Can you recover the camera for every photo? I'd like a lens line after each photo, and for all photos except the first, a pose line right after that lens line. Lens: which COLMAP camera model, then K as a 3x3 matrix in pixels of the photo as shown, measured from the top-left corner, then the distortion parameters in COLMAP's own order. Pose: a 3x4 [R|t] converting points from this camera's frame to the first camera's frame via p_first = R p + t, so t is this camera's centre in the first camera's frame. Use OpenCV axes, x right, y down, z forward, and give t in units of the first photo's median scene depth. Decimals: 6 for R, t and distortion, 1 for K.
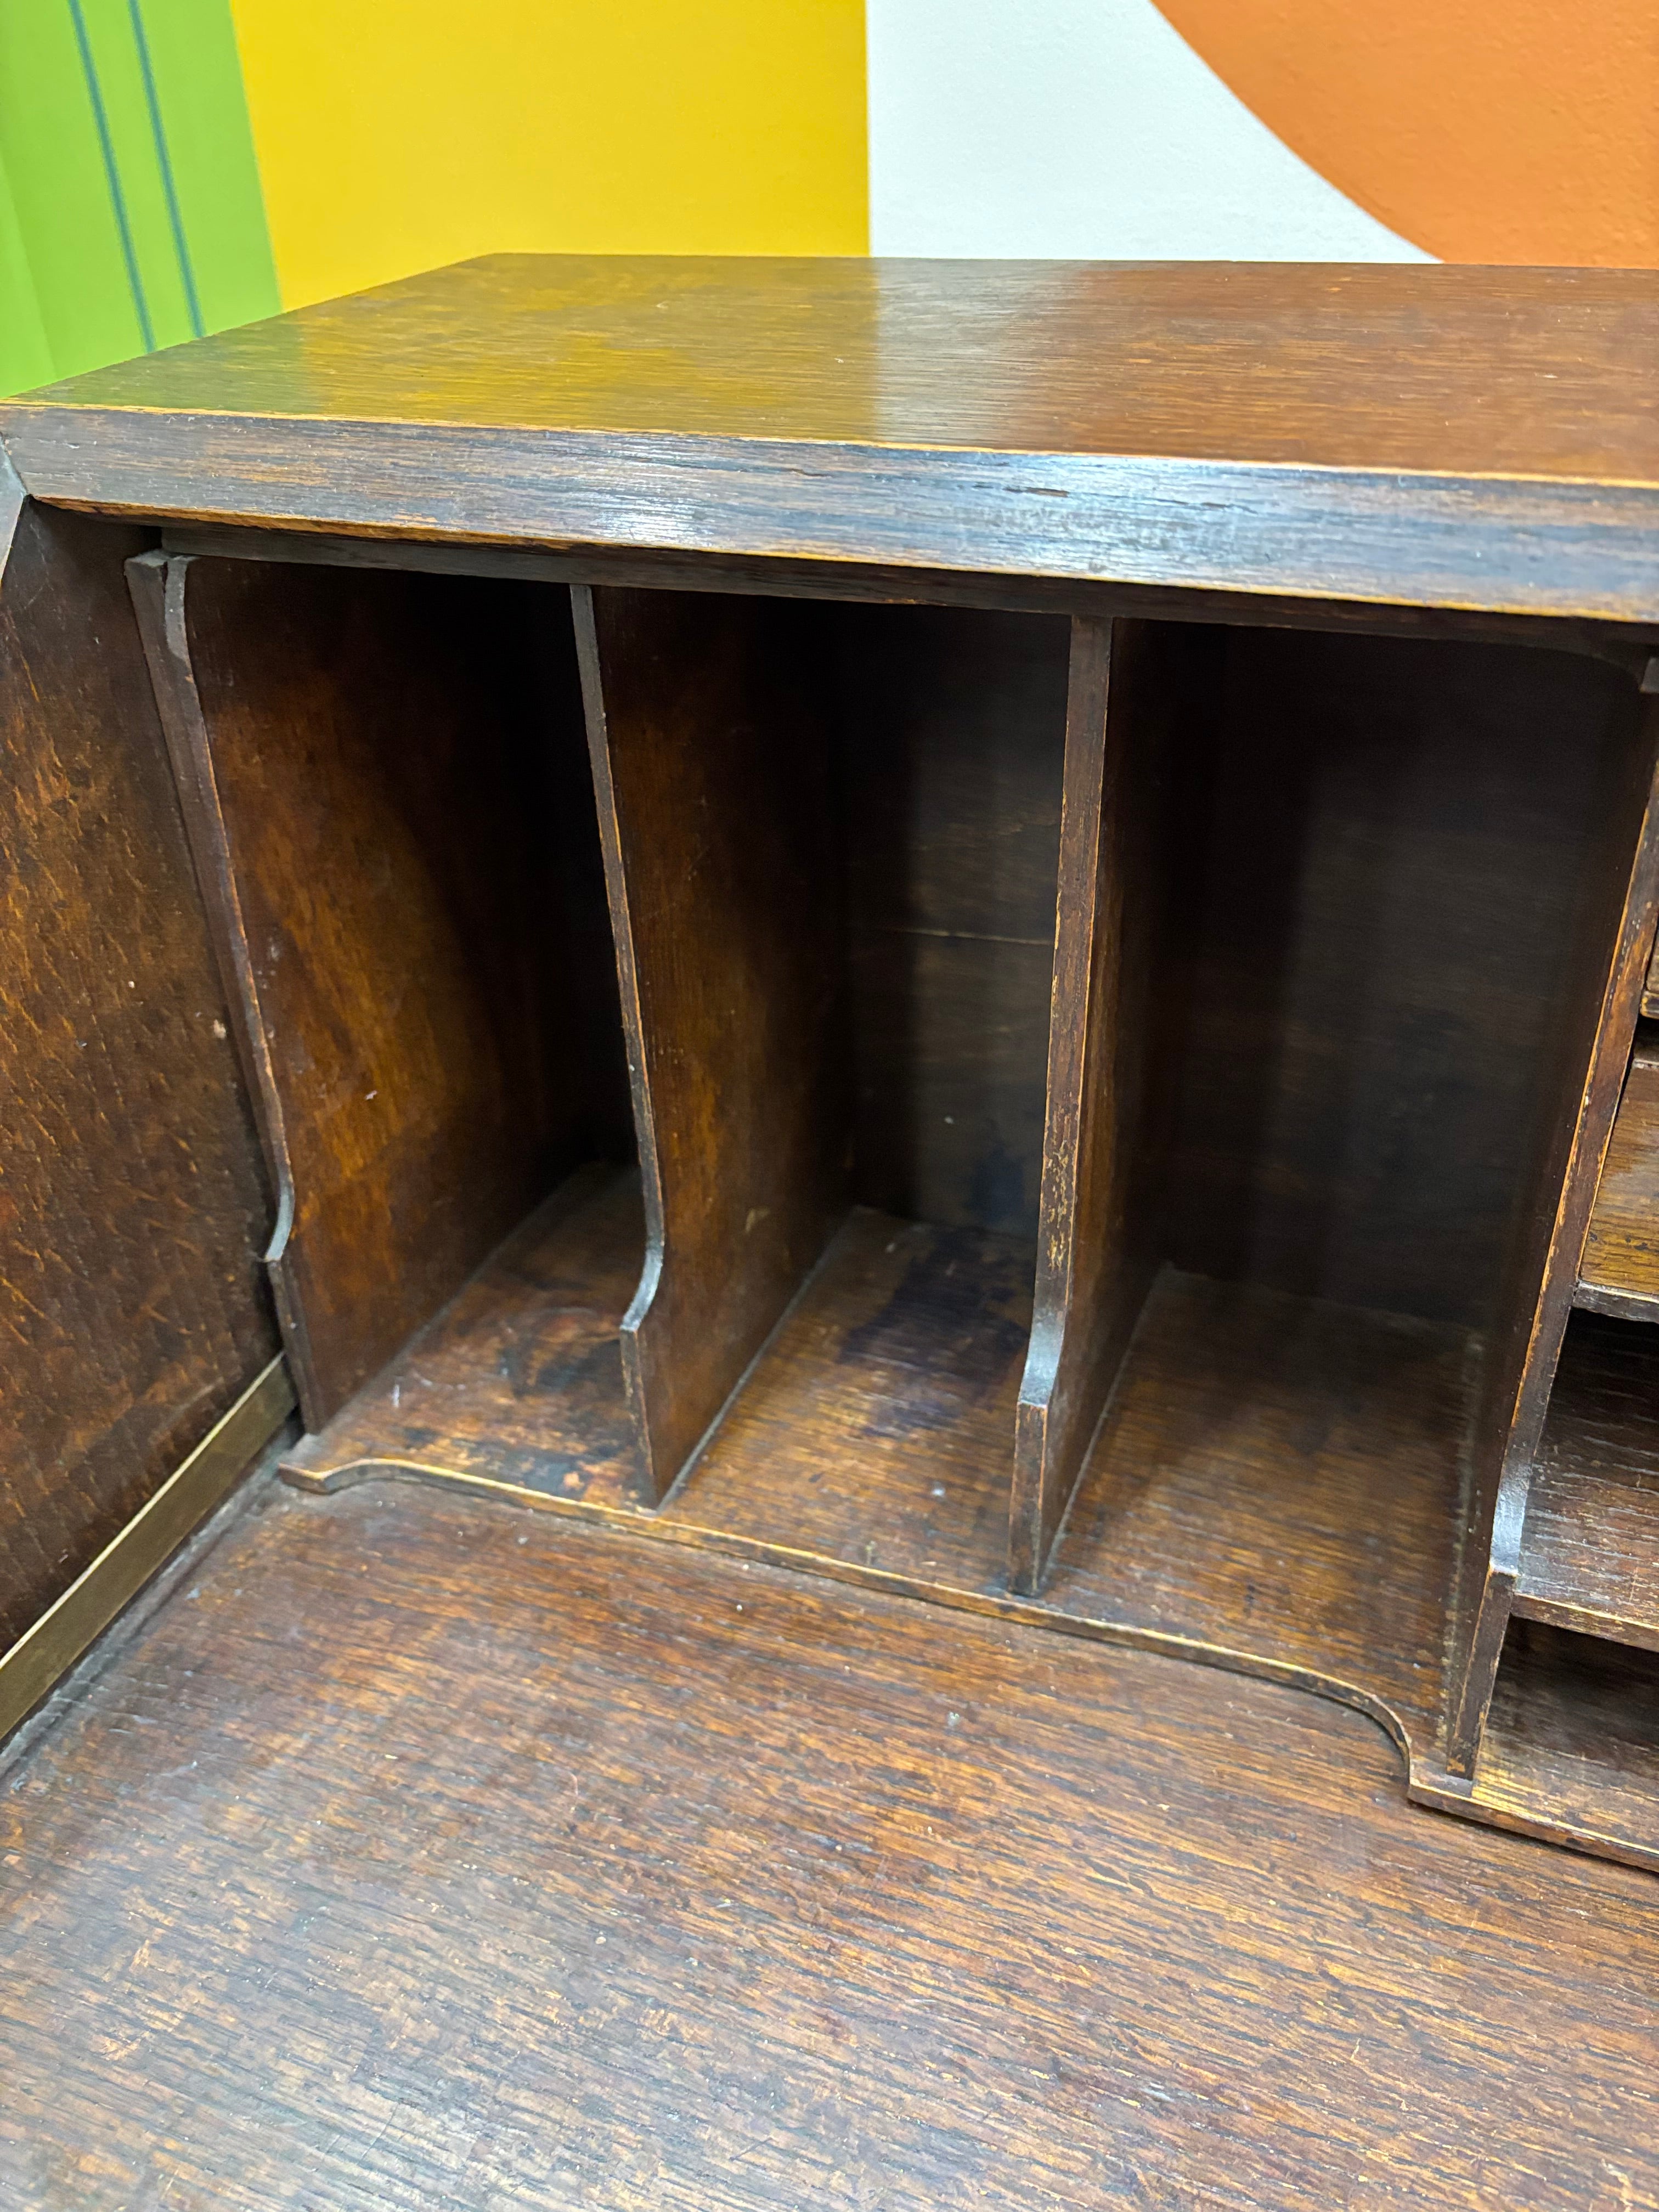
lens RADIAL K [[1683.7, 0, 850.7], [0, 1683.7, 1125.6], [0, 0, 1]] dist [0.047789, -0.067114]
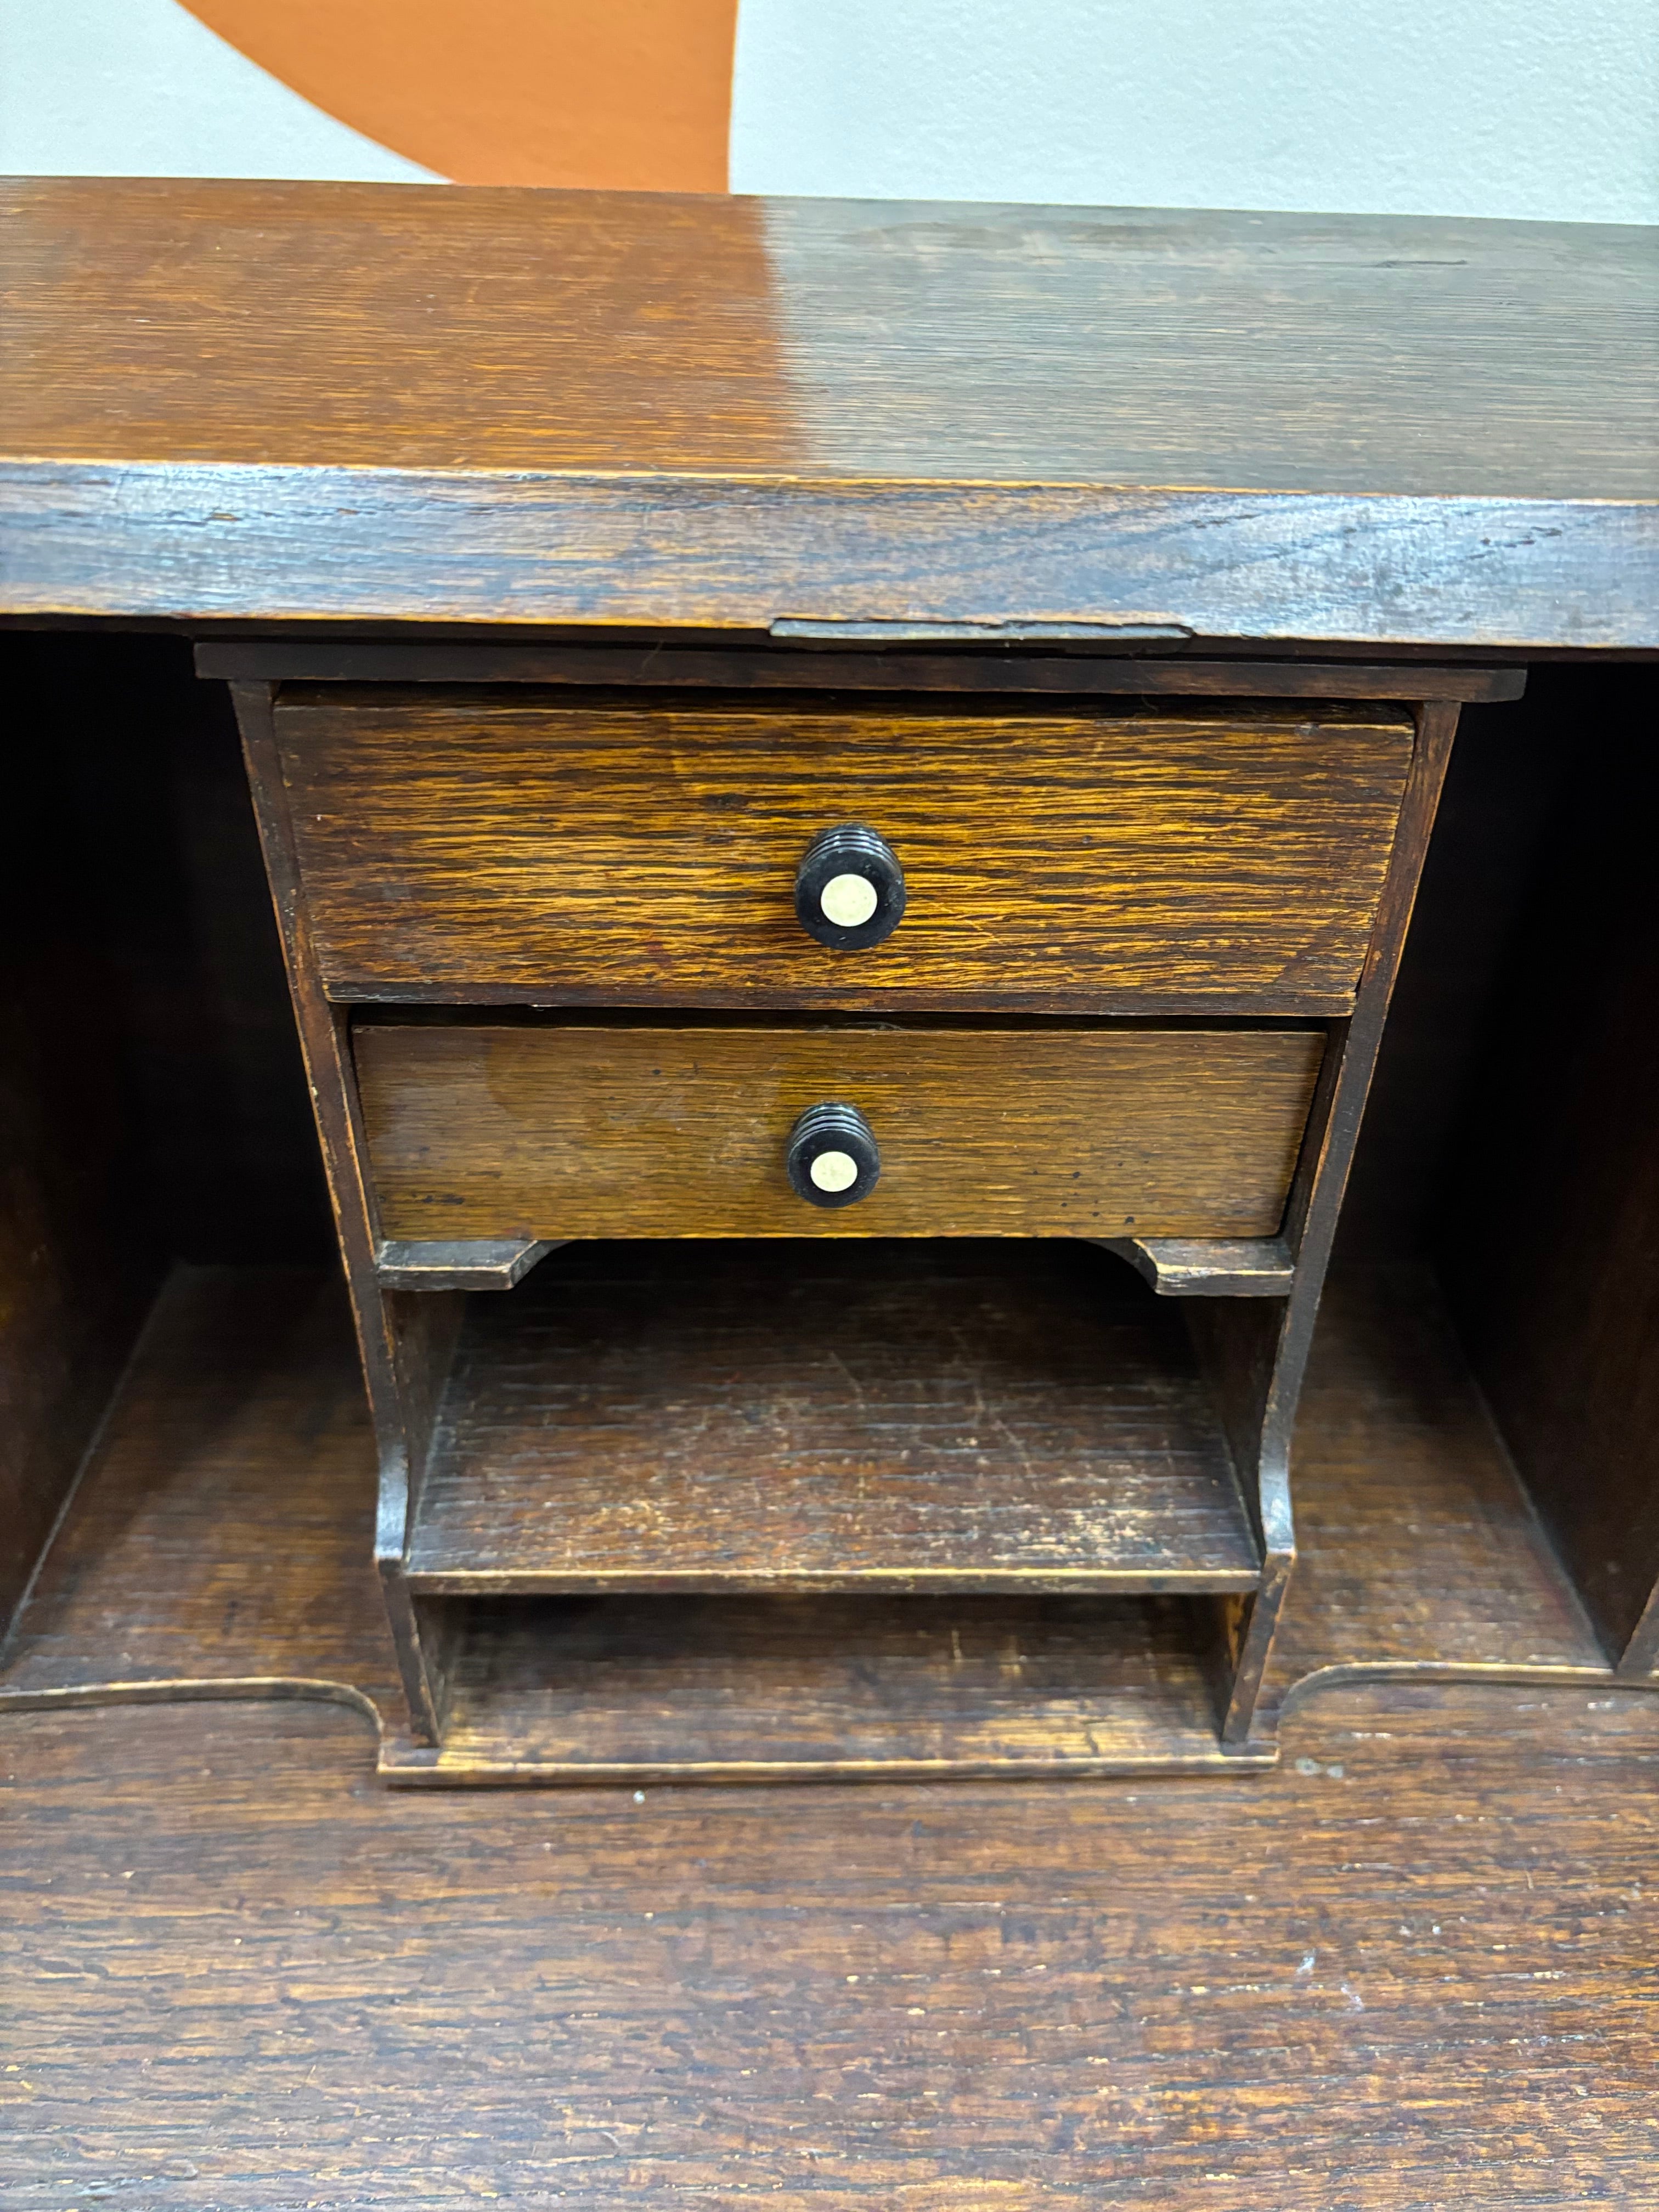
lens RADIAL K [[1674.7, 0, 847.0], [0, 1674.7, 1116.1], [0, 0, 1]] dist [0.044678, -0.061022]
pose [[0.922425, -0.184676, 0.339157, 0.328446], [0.161650, 0.982246, 0.095199, -0.037298], [-0.350716, -0.032989, 0.935901, -0.003137]]
